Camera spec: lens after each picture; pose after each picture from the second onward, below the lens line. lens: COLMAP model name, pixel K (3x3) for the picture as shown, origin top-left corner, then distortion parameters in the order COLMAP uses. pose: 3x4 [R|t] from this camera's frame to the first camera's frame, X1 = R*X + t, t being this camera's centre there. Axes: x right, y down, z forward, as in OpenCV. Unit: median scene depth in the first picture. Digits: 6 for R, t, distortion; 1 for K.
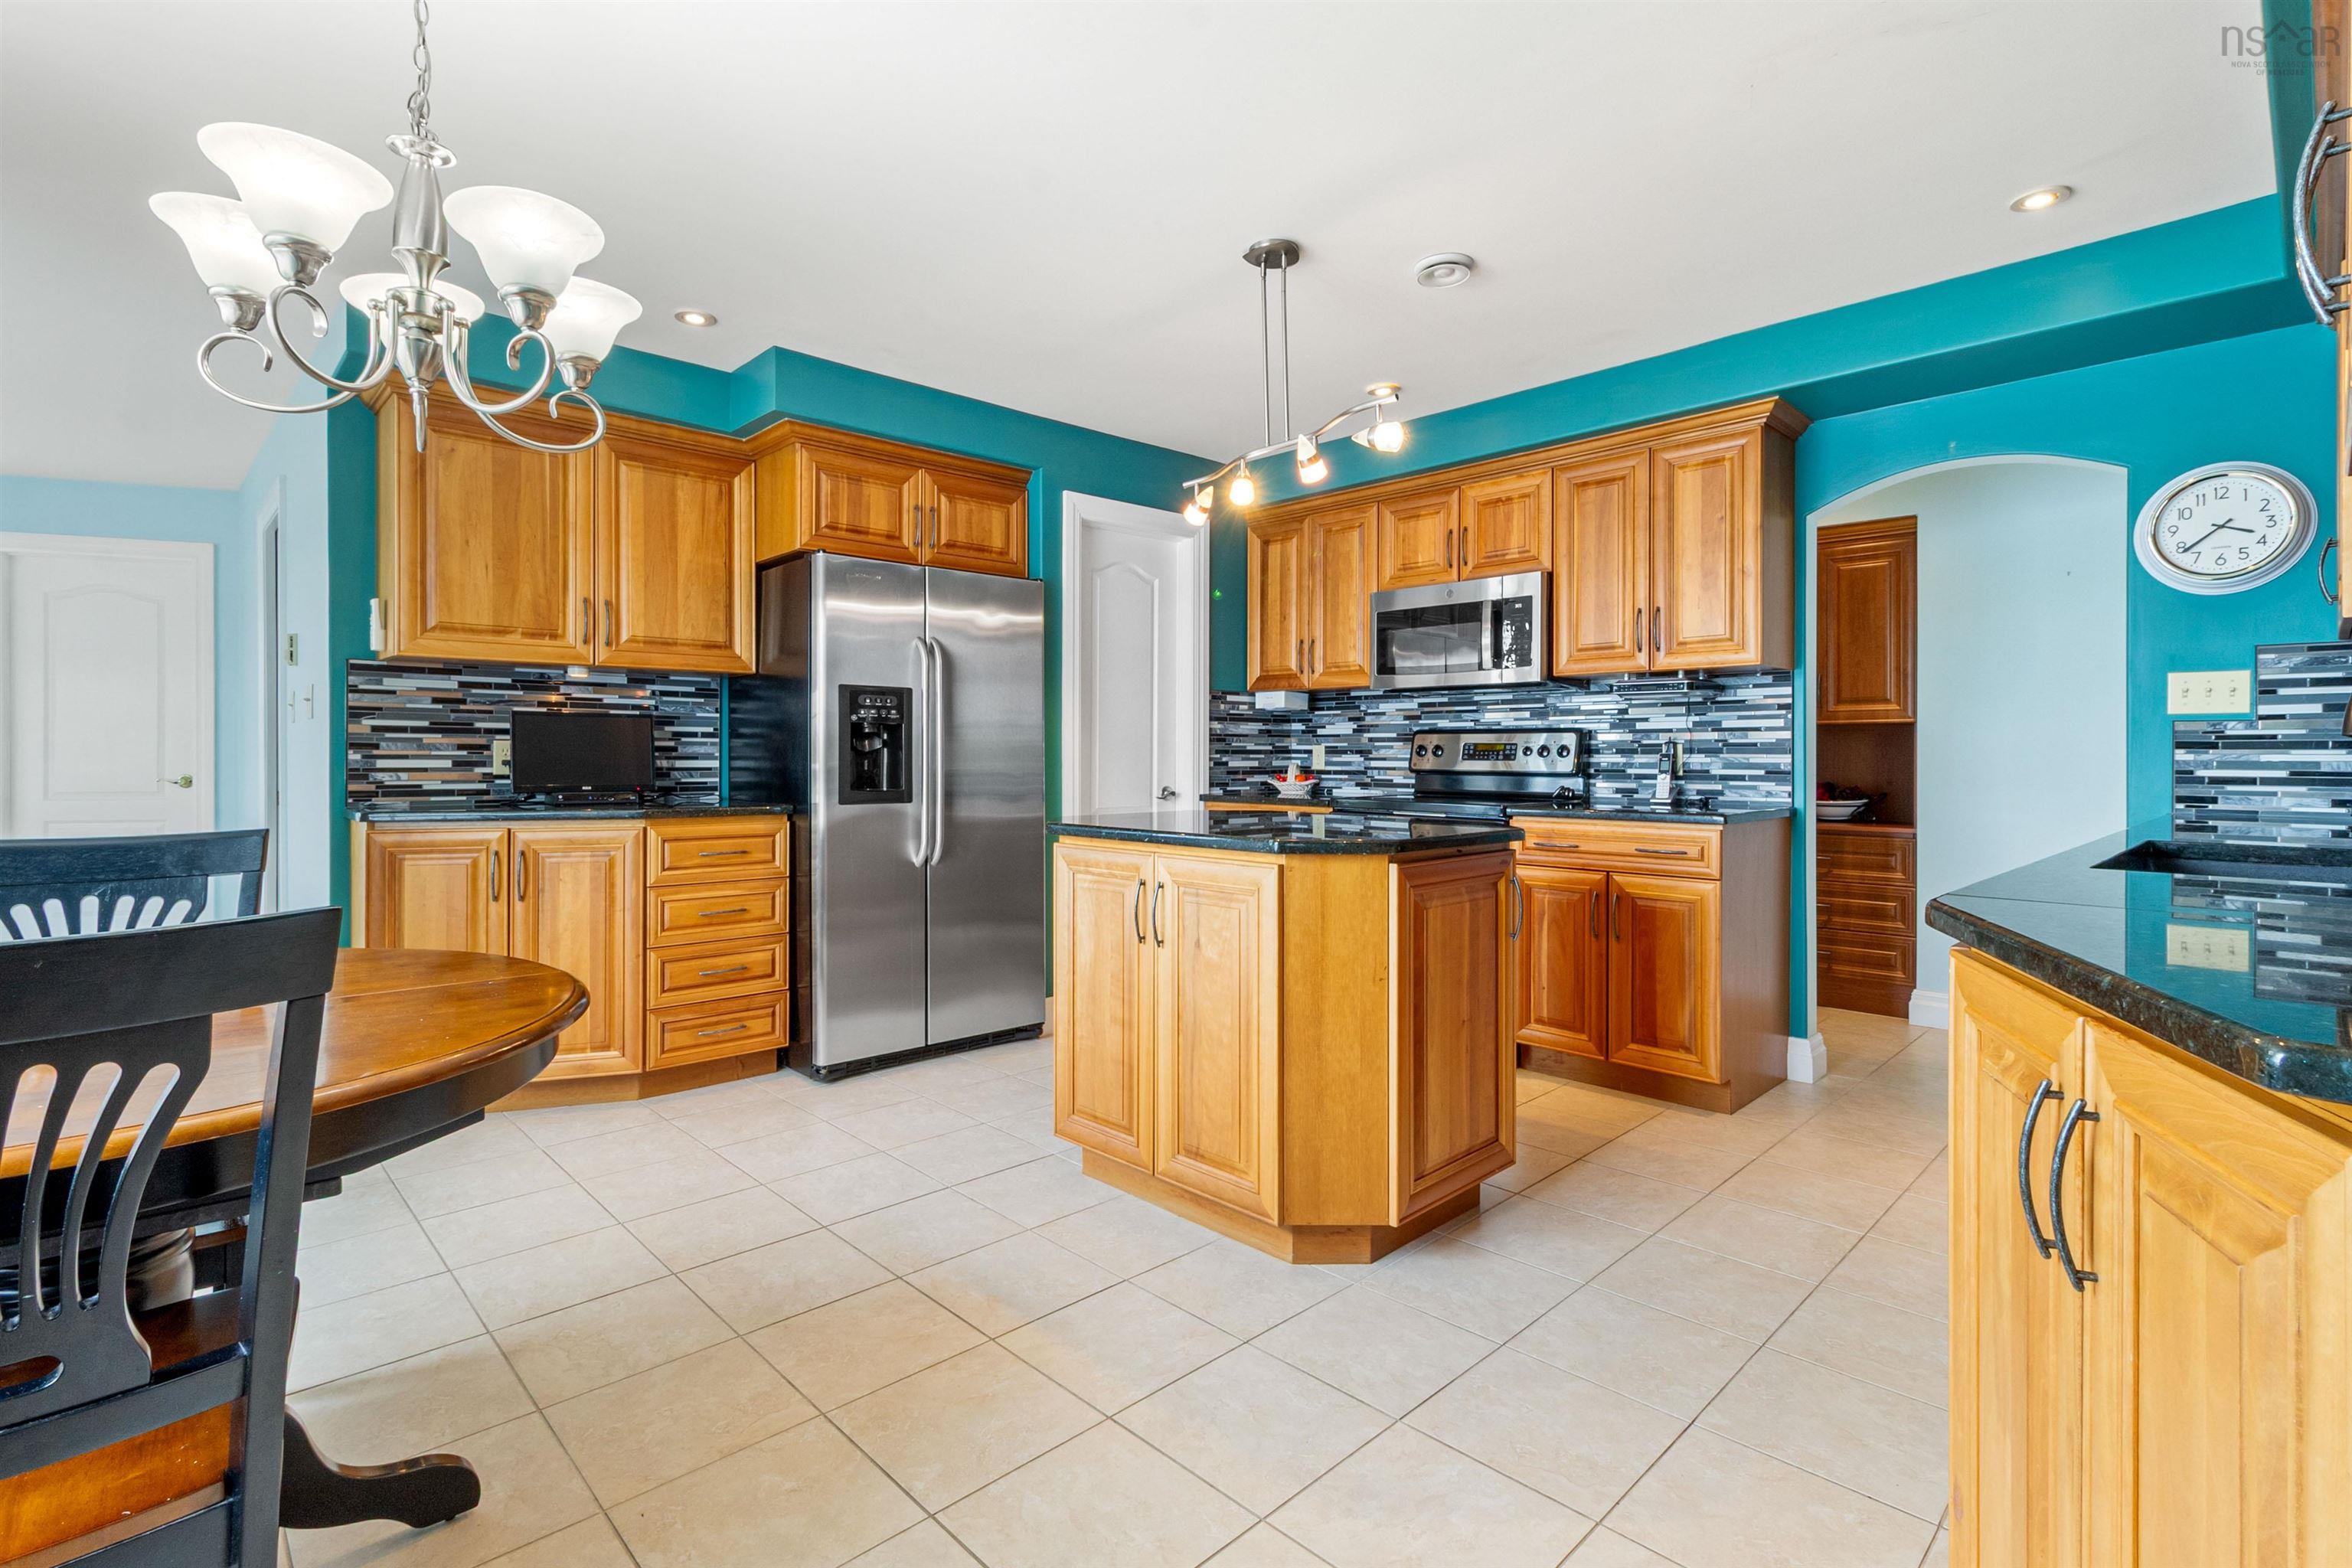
lens RADIAL K [[1084.1, 0, 1167.8], [0, 1084.1, 758.6], [0, 0, 1]] dist [0.001677, 0.000566]
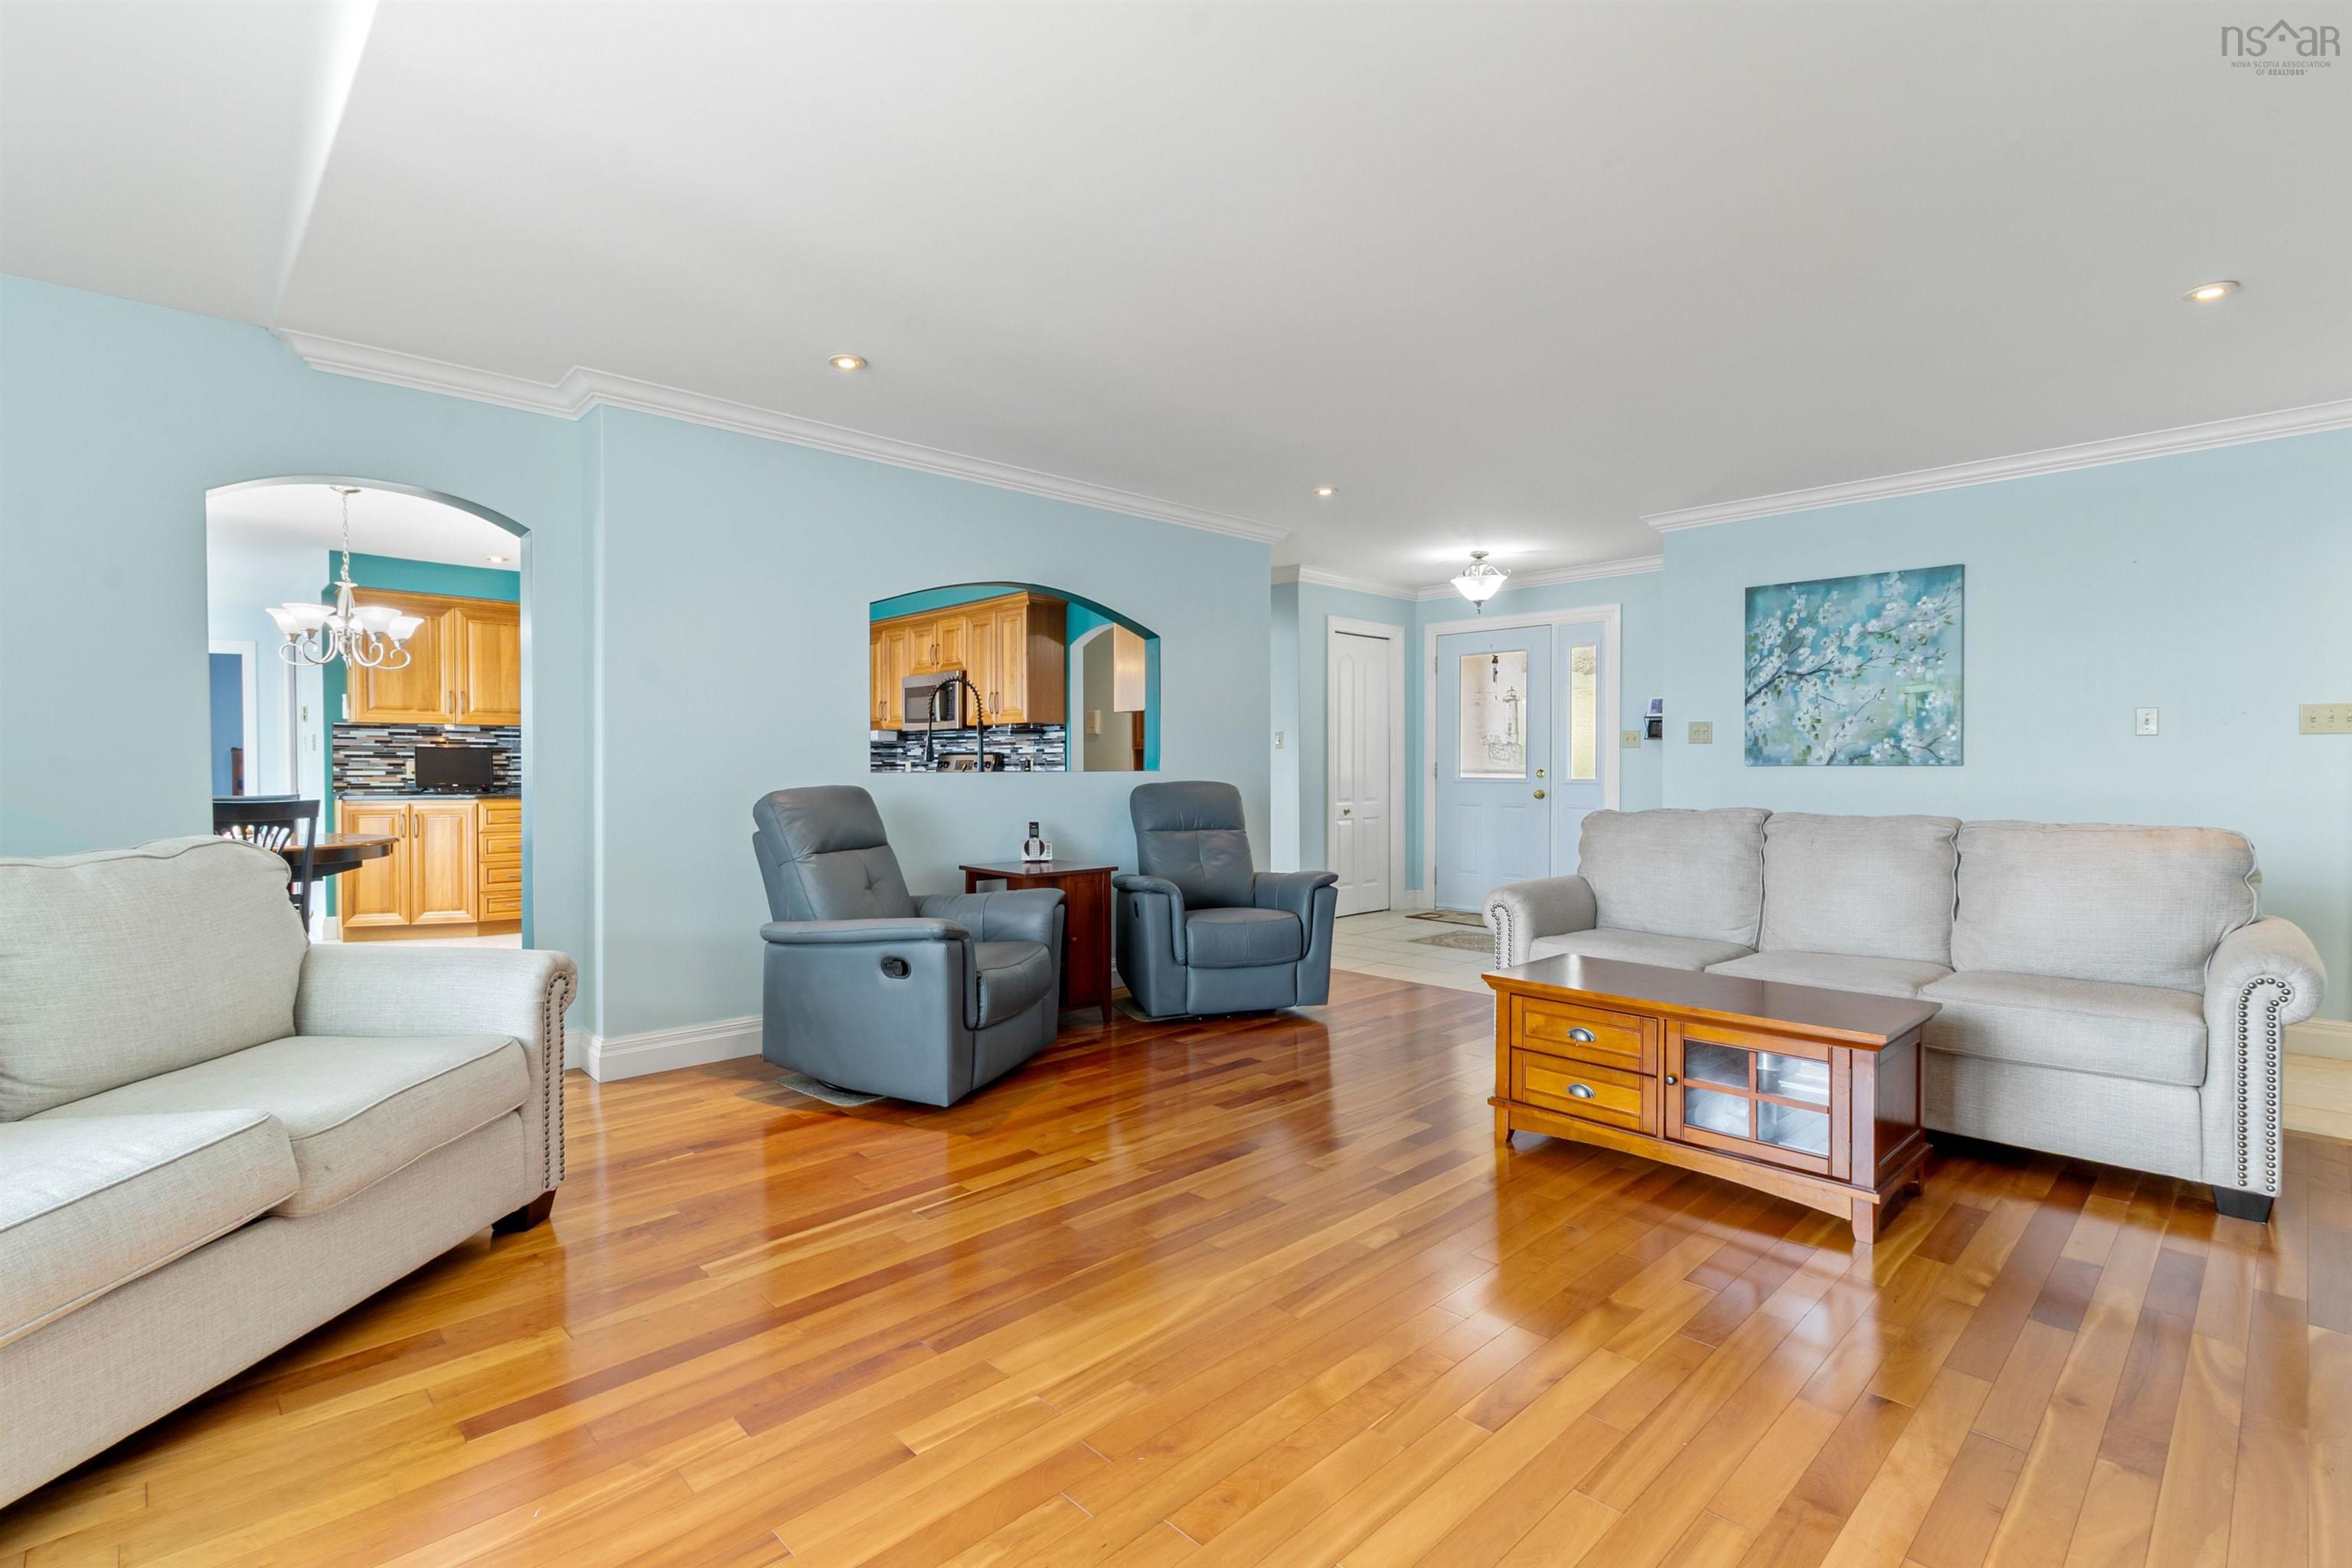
lens RADIAL K [[1084.1, 0, 1175.0], [0, 1084.1, 787.3], [0, 0, 1]] dist [0.001677, 0.000566]
pose [[0.999996, -0.002693, -0.000317, 0.801584], [0.002697, 0.999879, 0.015342, 0.004292], [0.000276, -0.015343, 0.999882, -1.008244]]
